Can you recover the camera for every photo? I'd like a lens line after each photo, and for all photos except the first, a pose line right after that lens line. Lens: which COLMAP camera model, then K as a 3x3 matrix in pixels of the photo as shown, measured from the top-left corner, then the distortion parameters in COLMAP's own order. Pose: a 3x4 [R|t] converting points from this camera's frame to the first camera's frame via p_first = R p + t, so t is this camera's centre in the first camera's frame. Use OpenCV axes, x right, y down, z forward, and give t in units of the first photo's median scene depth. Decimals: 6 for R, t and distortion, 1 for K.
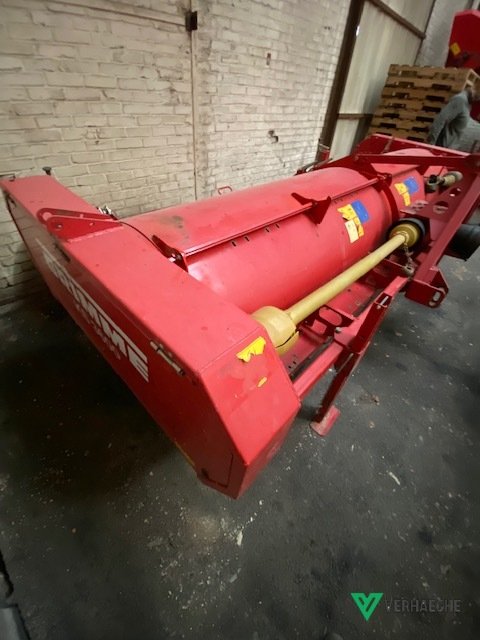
lens RADIAL K [[261.6, 0, 237.6], [0, 261.6, 317.8], [0, 0, 1]] dist [-0.011405, -0.007986]
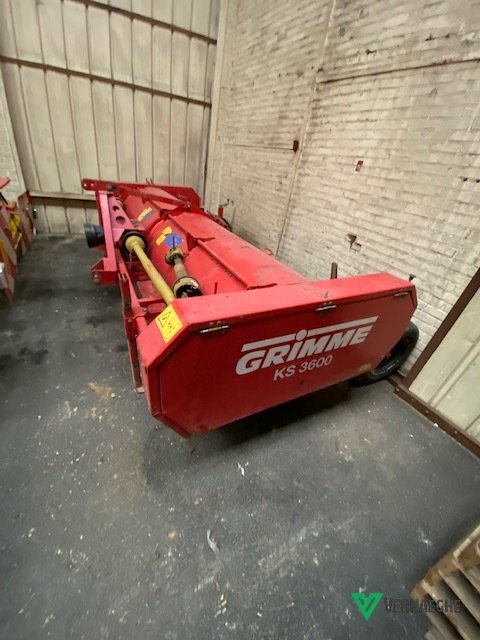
lens RADIAL K [[261.6, 0, 243.8], [0, 261.6, 322.4], [0, 0, 1]] dist [-0.011405, -0.007986]
pose [[-0.289389, 0.400880, -0.869223, 1.310215], [-0.748711, 0.470984, 0.466482, -0.848040], [0.596394, 0.785792, 0.163846, 1.027694]]
